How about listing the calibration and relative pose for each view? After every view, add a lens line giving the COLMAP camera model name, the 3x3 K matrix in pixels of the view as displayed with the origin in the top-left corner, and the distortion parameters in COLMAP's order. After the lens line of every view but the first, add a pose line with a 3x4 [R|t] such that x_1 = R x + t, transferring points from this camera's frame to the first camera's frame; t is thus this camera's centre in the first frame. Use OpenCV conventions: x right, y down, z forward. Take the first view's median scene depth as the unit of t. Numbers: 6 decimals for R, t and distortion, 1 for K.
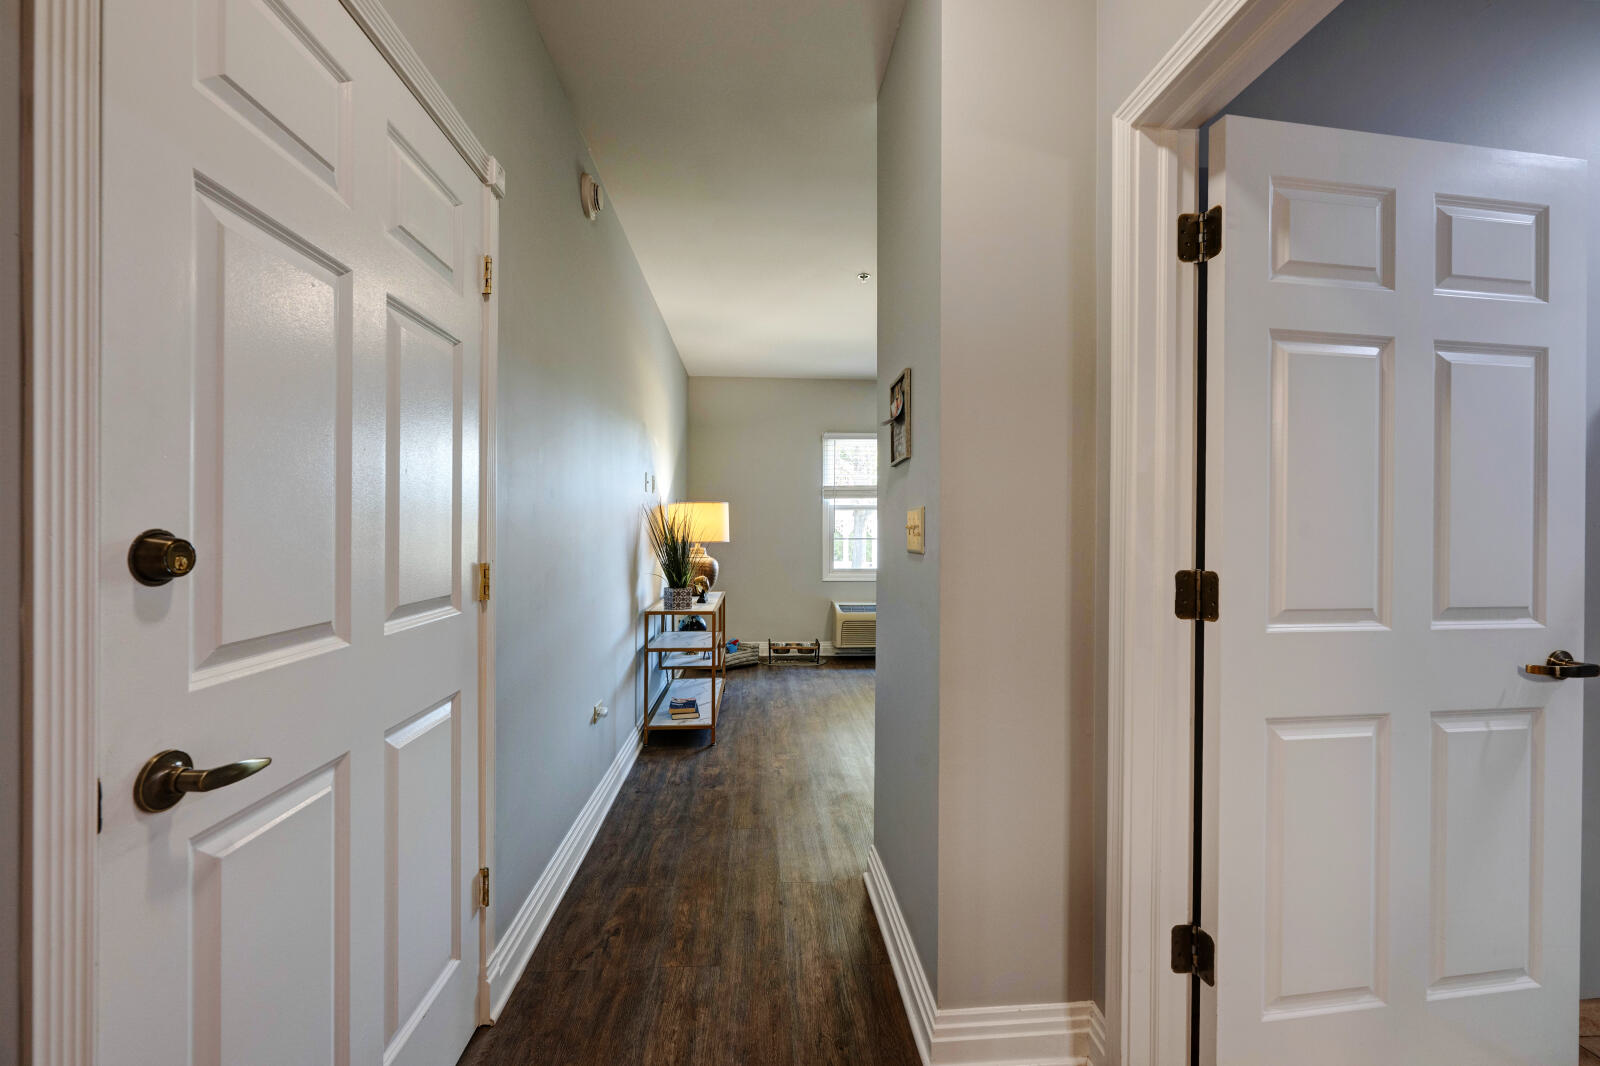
lens RADIAL K [[639.8, 0, 798.8], [0, 639.8, 530.3], [0, 0, 1]] dist [-0.001901, 0.000641]
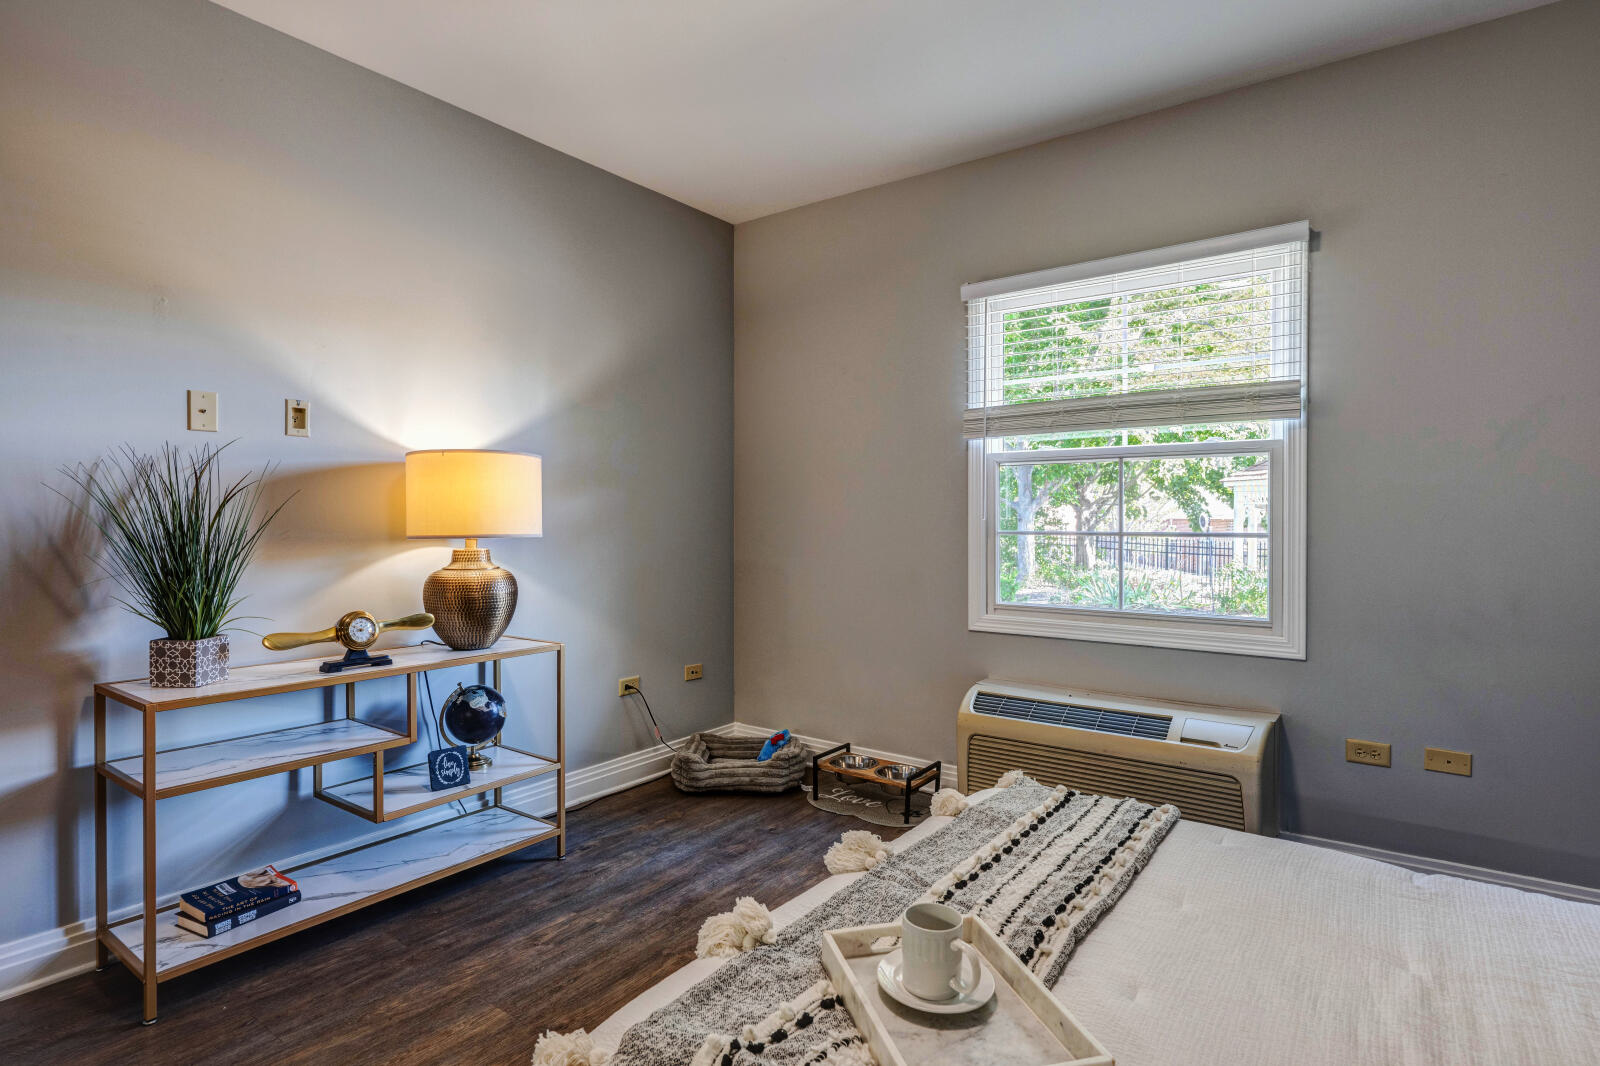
lens RADIAL K [[822.9, 0, 798.9], [0, 822.9, 524.3], [0, 0, 1]] dist [-0.000435, -0.000568]
pose [[0.758252, 0.001144, -0.651960, 0.313676], [0.004287, 0.999968, 0.006741, 0.003758], [0.651947, -0.007907, 0.758223, 0.503964]]
